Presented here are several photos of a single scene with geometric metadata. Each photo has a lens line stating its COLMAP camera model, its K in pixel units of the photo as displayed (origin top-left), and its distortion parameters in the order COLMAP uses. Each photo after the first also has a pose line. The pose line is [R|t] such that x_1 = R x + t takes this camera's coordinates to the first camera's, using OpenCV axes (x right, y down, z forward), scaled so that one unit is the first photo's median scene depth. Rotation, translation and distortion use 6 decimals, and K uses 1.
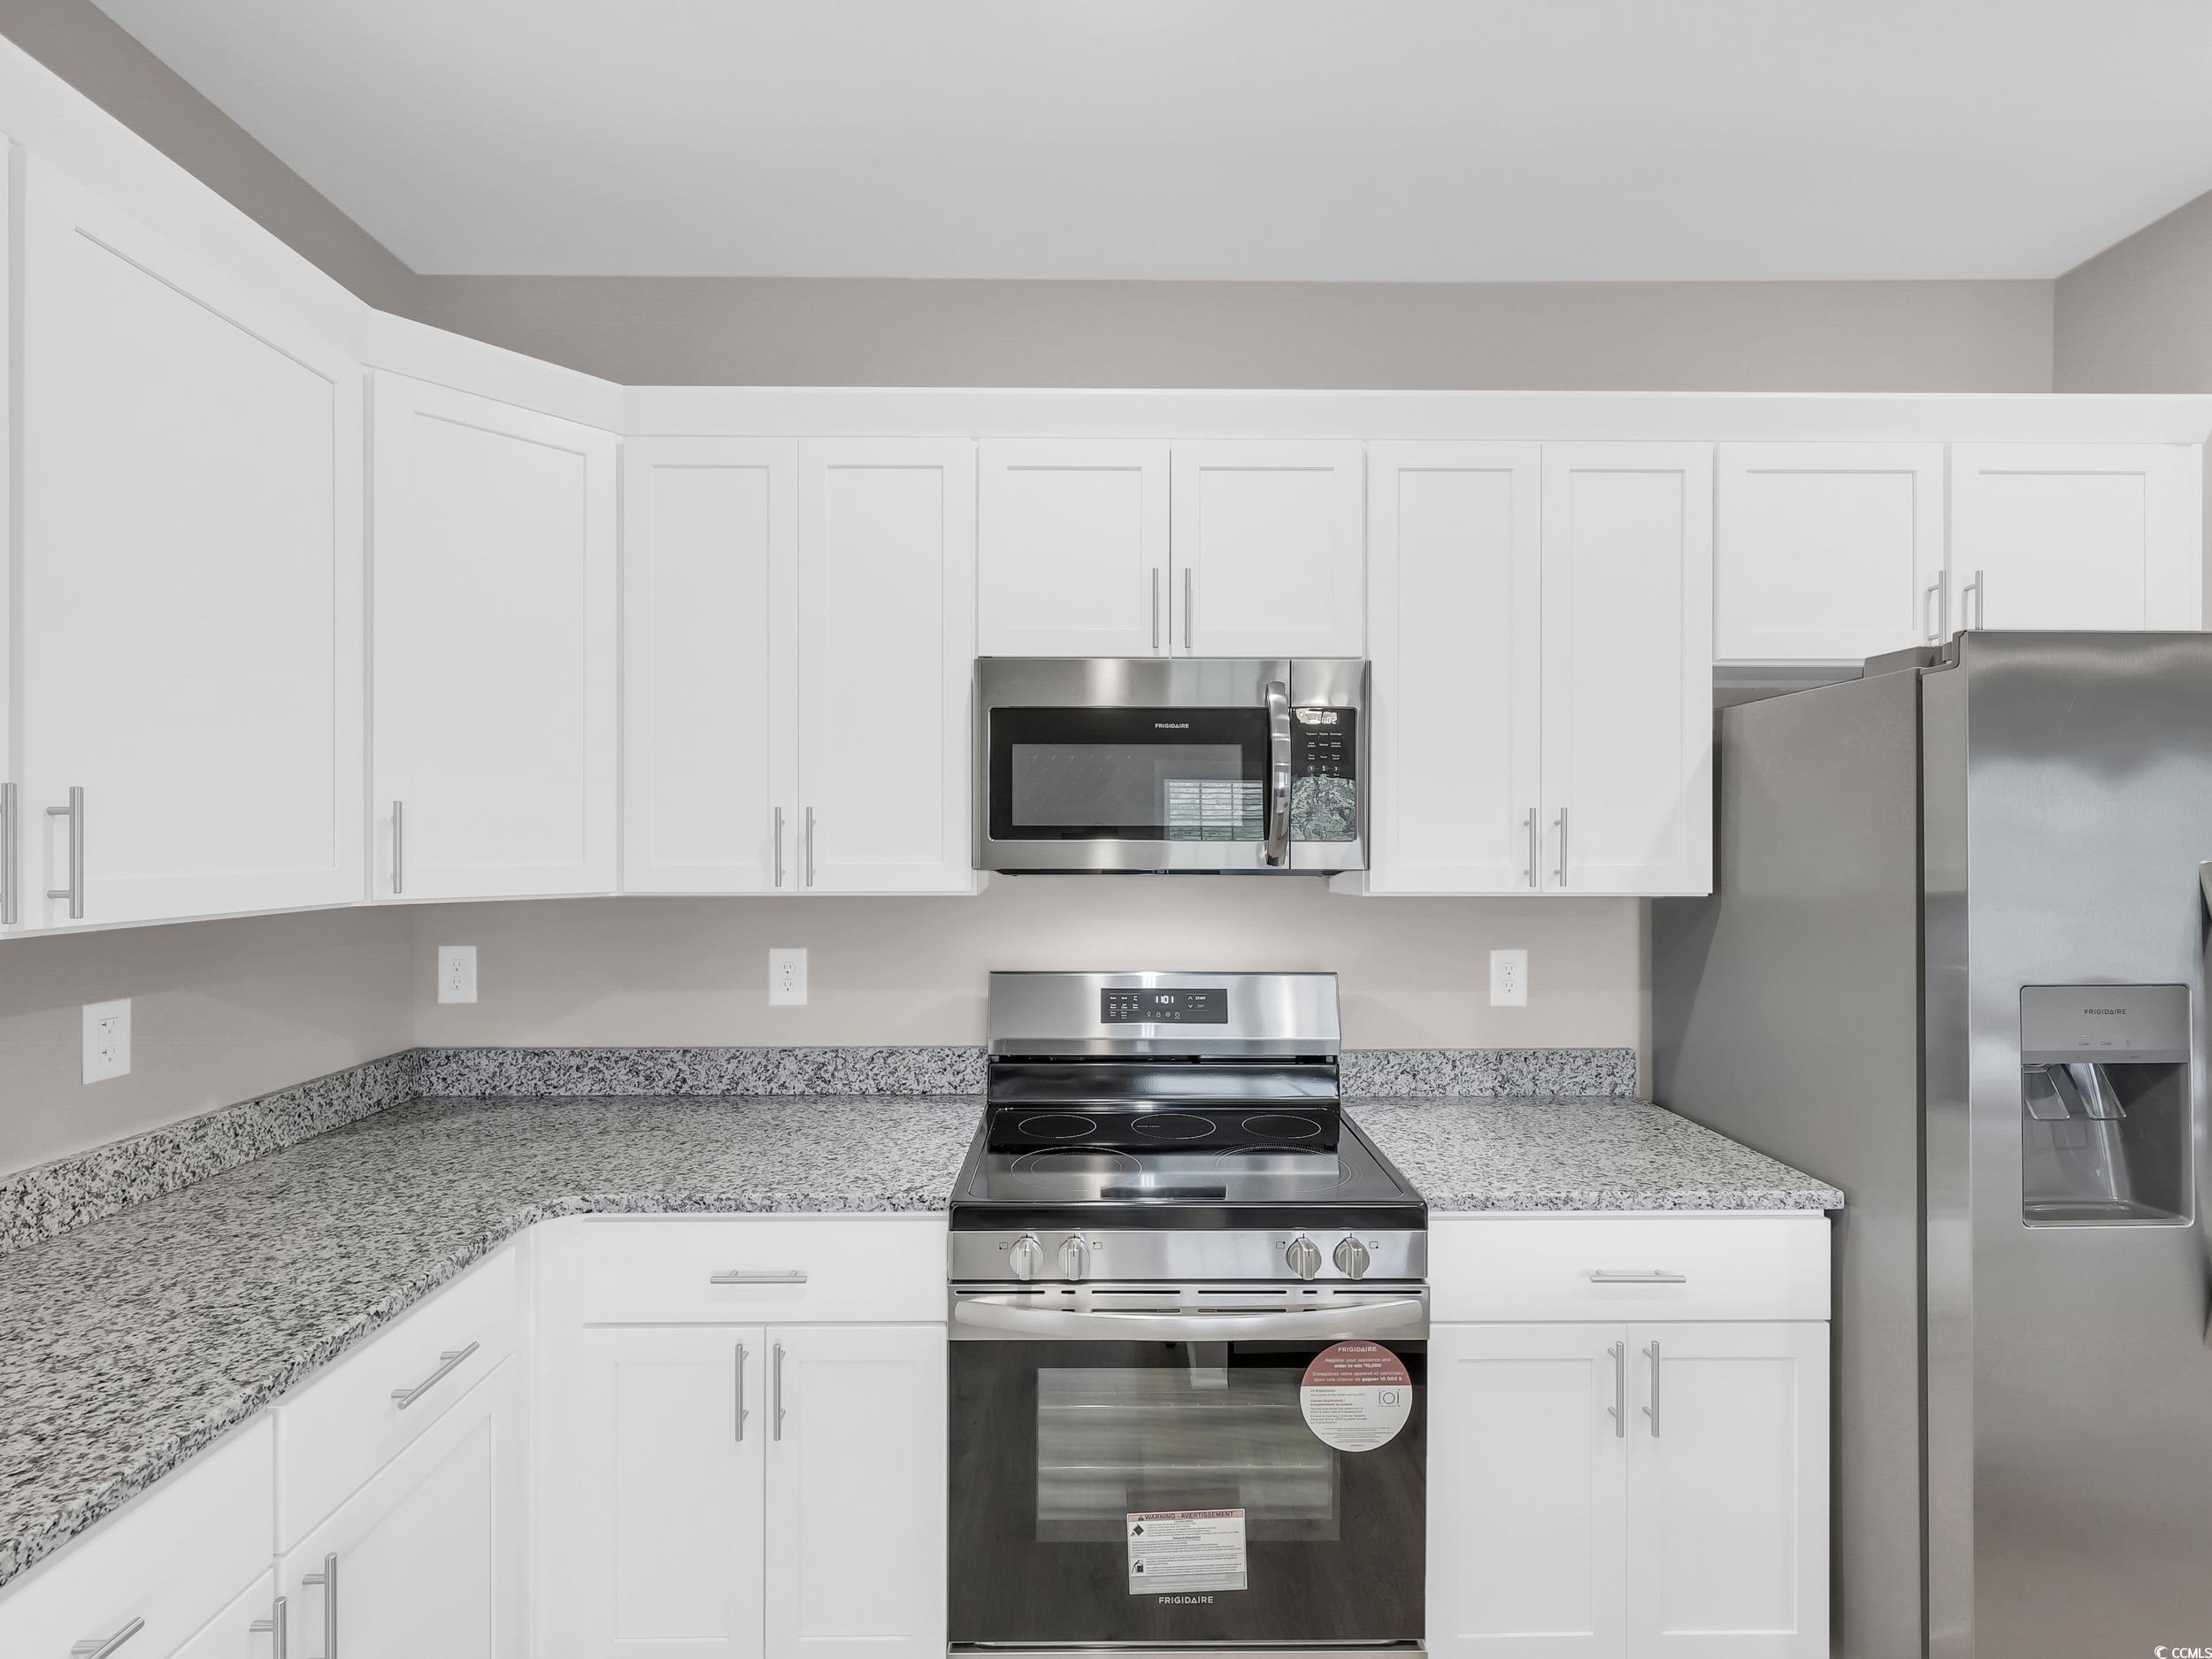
lens RADIAL K [[1005.0, 0, 1107.8], [0, 1005.0, 830.4], [0, 0, 1]] dist [0.004026, -0.000389]
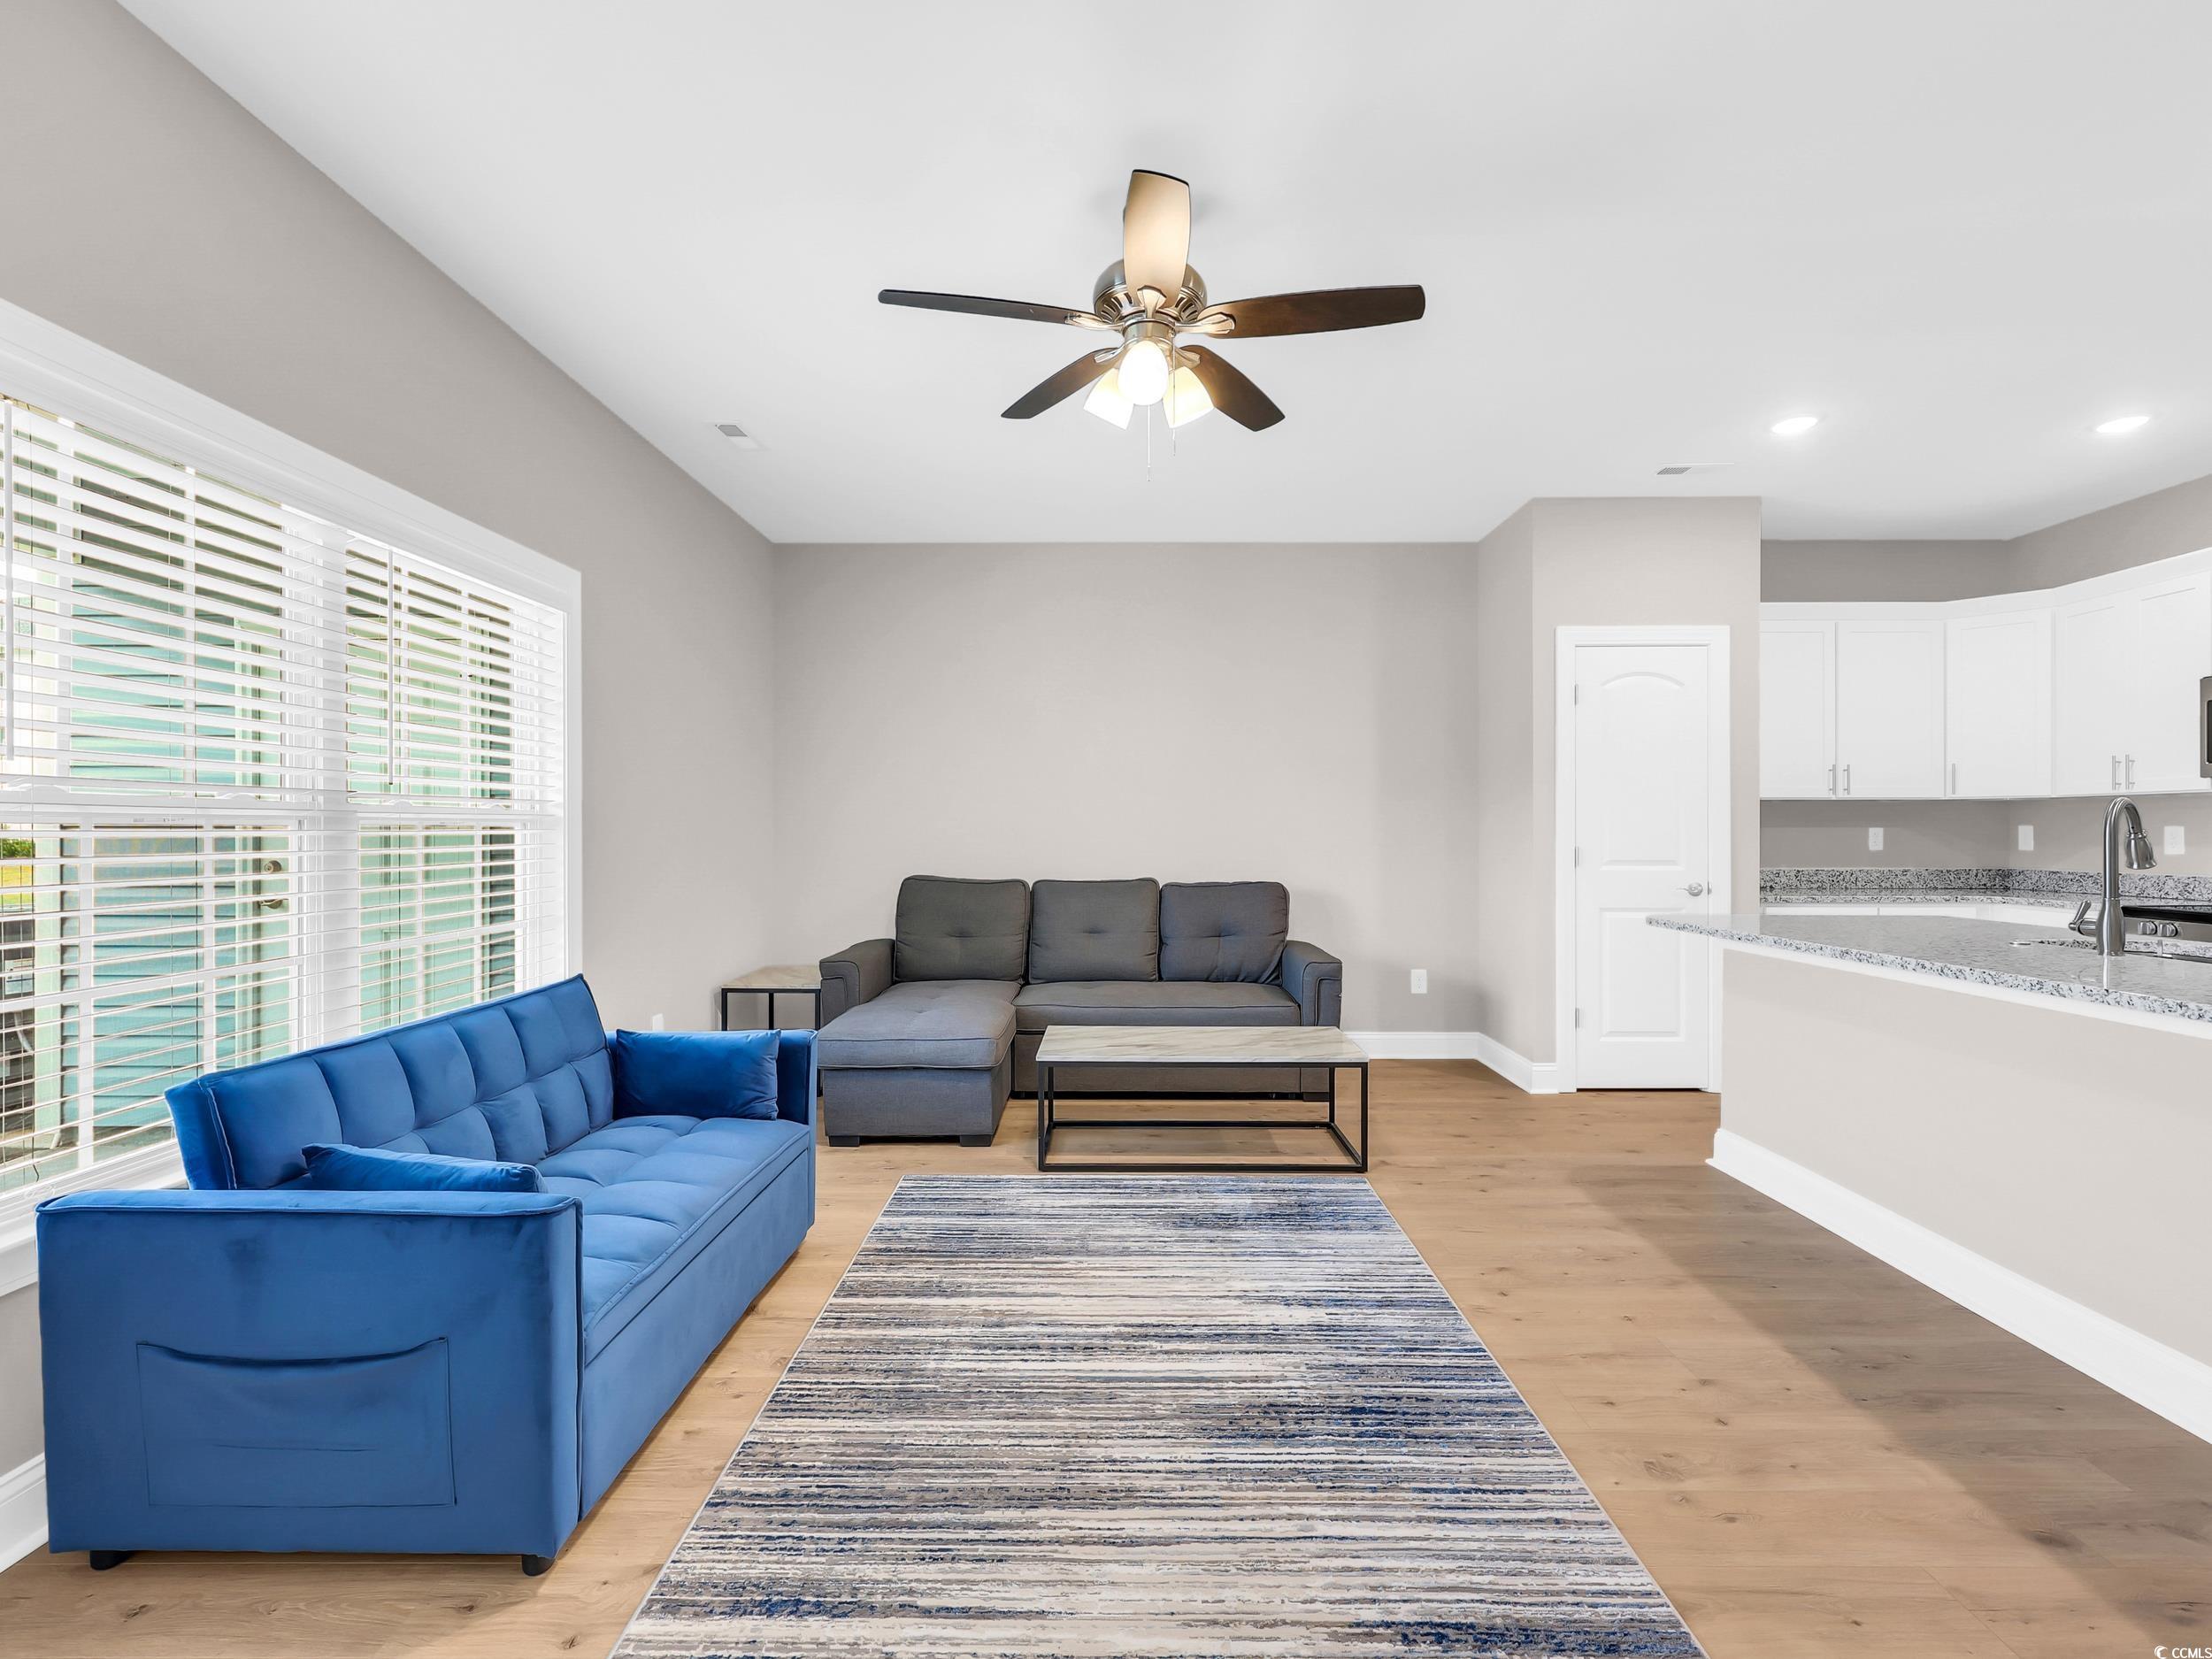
lens RADIAL K [[1005.0, 0, 1115.2], [0, 1005.0, 842.5], [0, 0, 1]] dist [0.004026, -0.000389]
pose [[-0.008547, 0.006494, -0.999942, 1.927365], [0.004858, 0.999967, 0.006453, 0.143497], [0.999952, -0.004803, -0.008578, -1.225872]]
